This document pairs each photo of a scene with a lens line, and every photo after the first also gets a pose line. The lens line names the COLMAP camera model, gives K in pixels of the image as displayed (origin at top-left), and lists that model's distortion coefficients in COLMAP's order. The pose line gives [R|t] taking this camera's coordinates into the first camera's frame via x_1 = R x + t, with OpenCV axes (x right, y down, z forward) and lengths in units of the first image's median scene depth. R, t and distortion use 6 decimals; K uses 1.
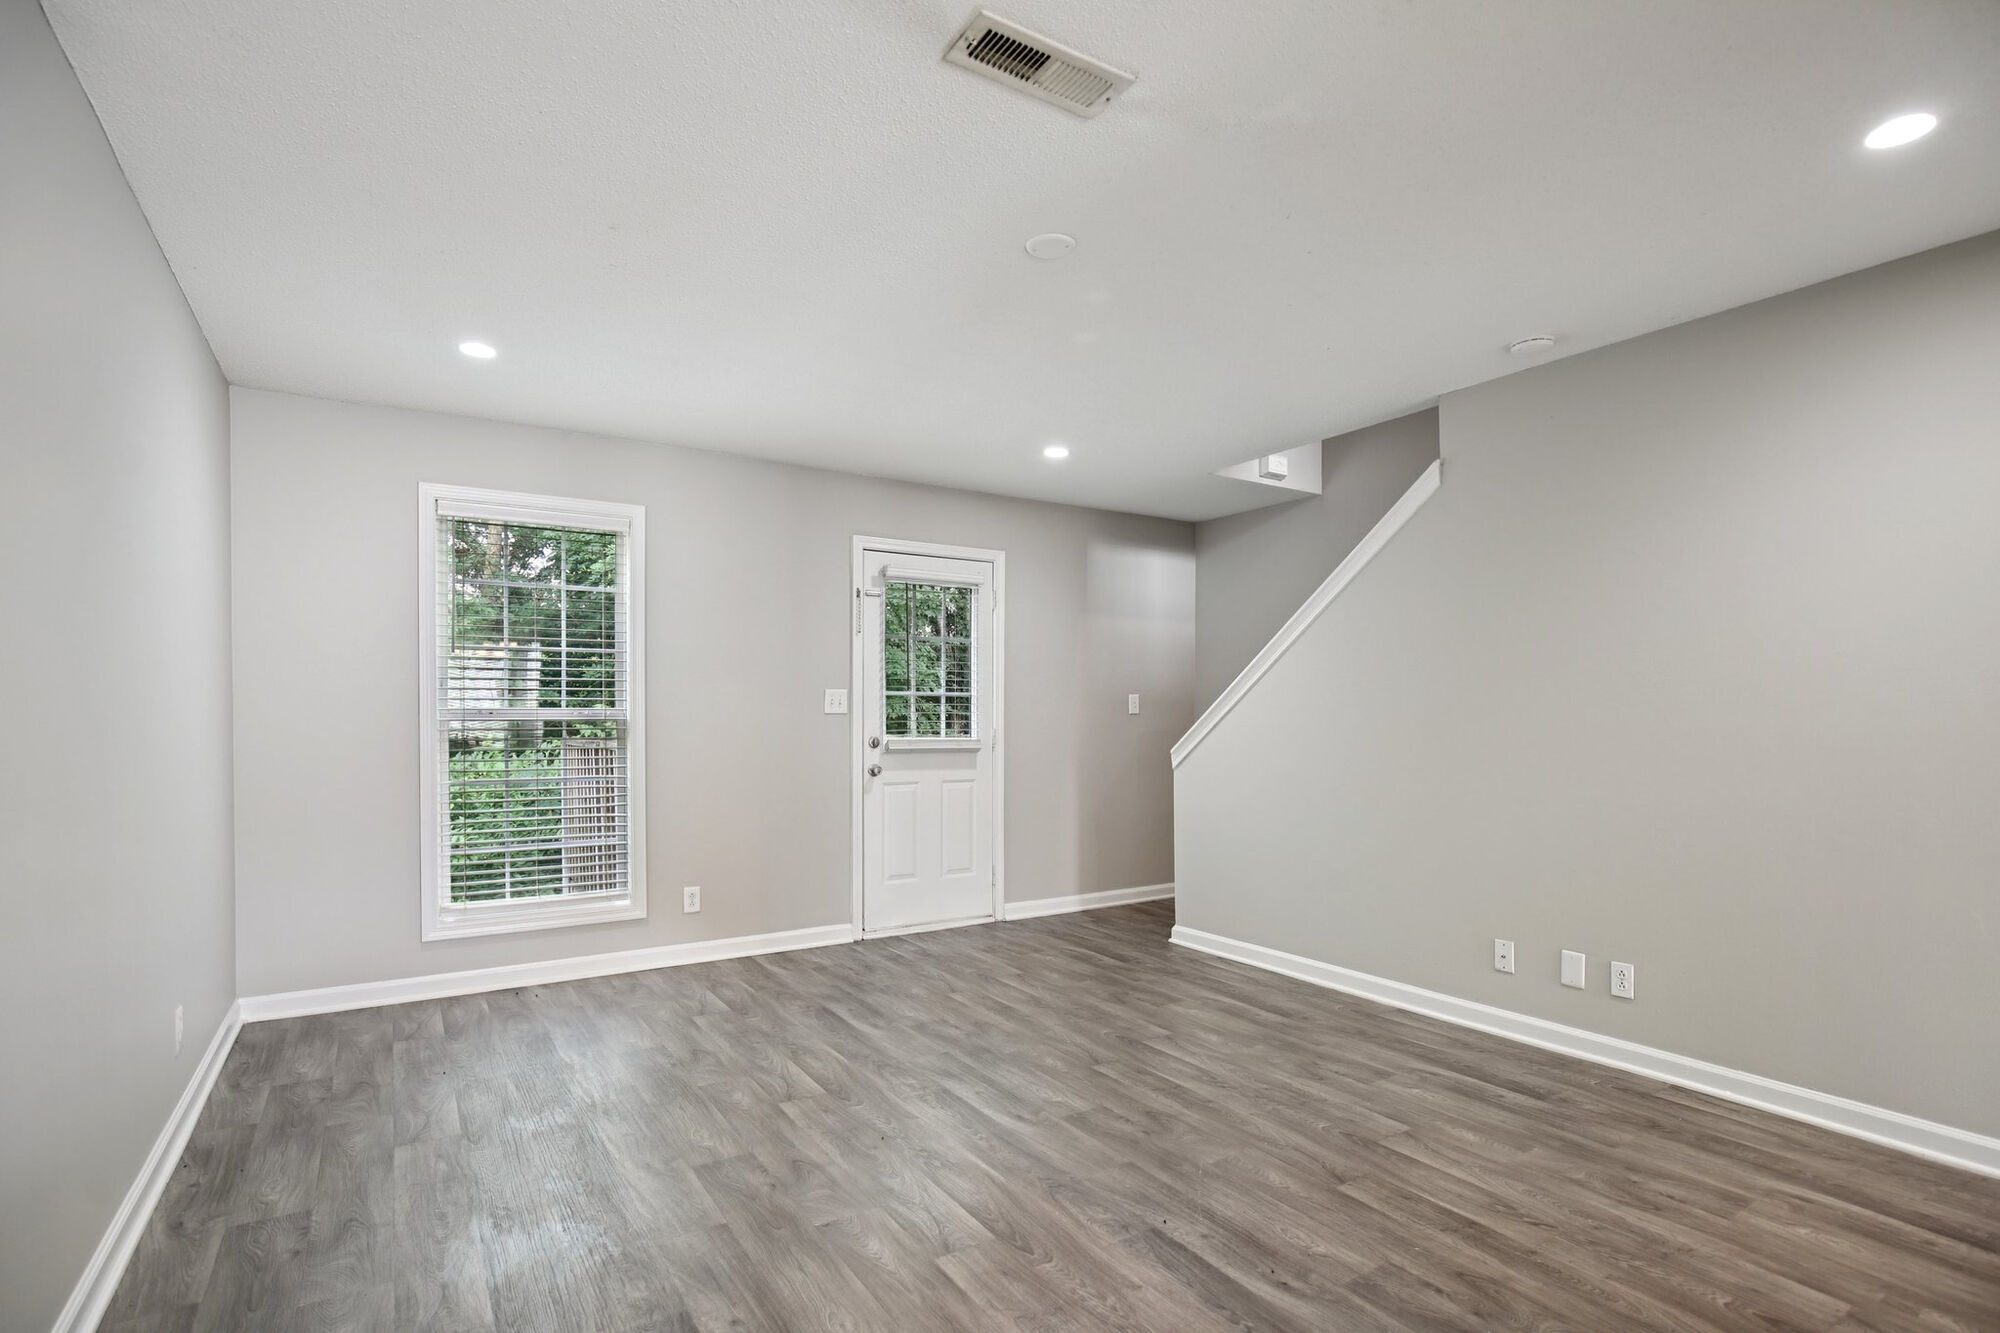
lens RADIAL K [[961.4, 0, 1002.2], [0, 961.4, 718.2], [0, 0, 1]] dist [-0.011205, 0.000363]
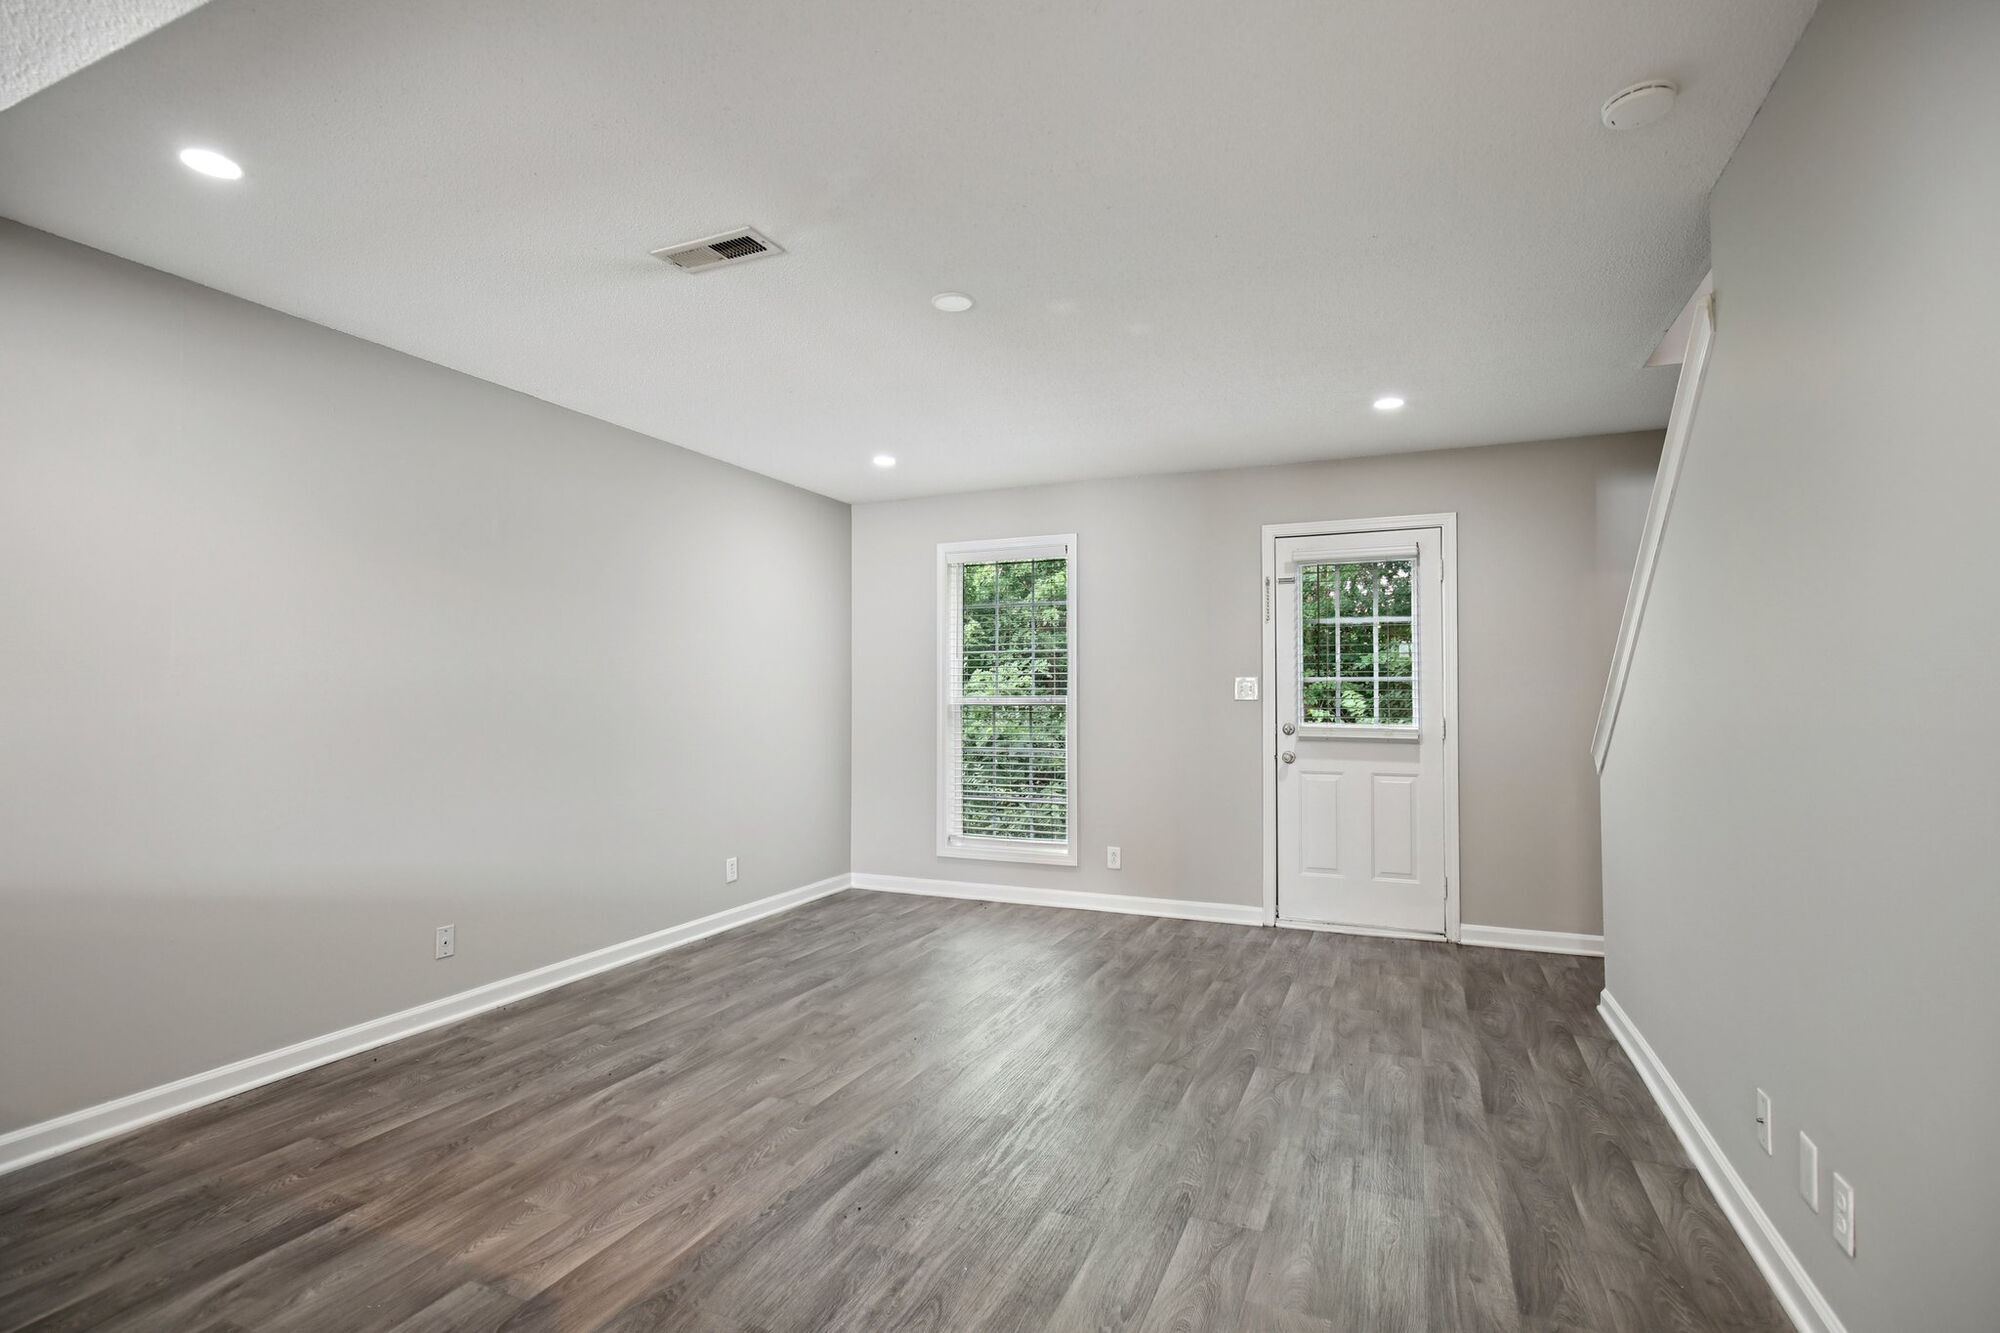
lens RADIAL K [[946.4, 0, 1000.0], [0, 946.4, 666.5], [0, 0, 1]] dist [-0.013739, -0.000002]
pose [[0.561621, -0.029282, -0.826876, 0.538095], [-0.004642, 0.999246, -0.038539, -0.000486], [0.827382, 0.025483, 0.561062, 0.215190]]
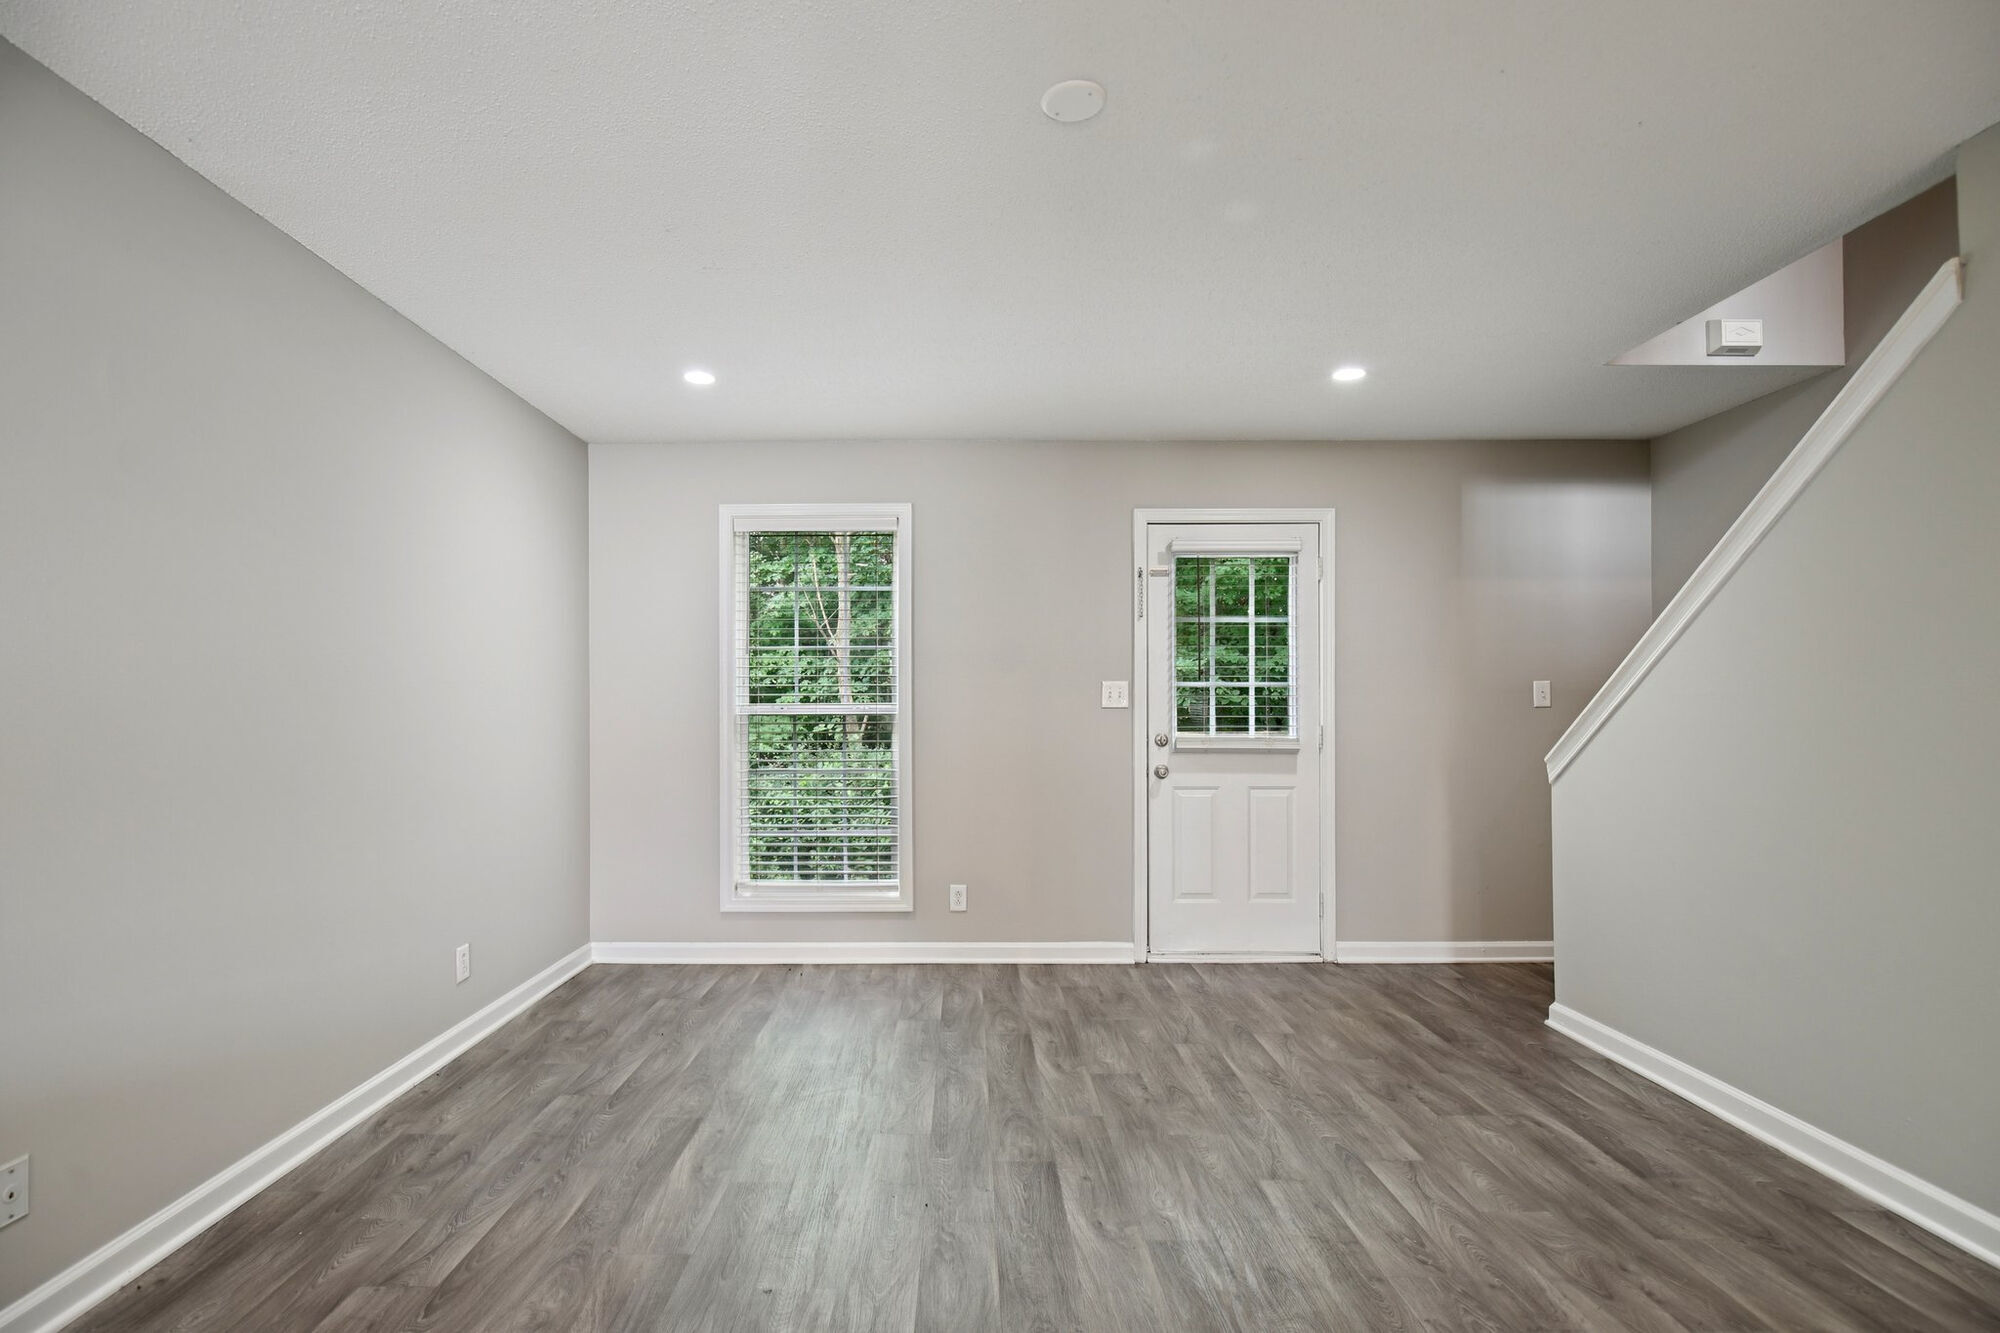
lens RADIAL K [[968.8, 0, 959.4], [0, 968.8, 698.7], [0, 0, 1]] dist [-0.010195, 0.000785]
pose [[0.840288, -0.007753, -0.542085, 0.204734], [-0.000105, 0.999895, -0.014464, -0.000086], [0.542141, 0.012211, 0.840199, 0.159275]]
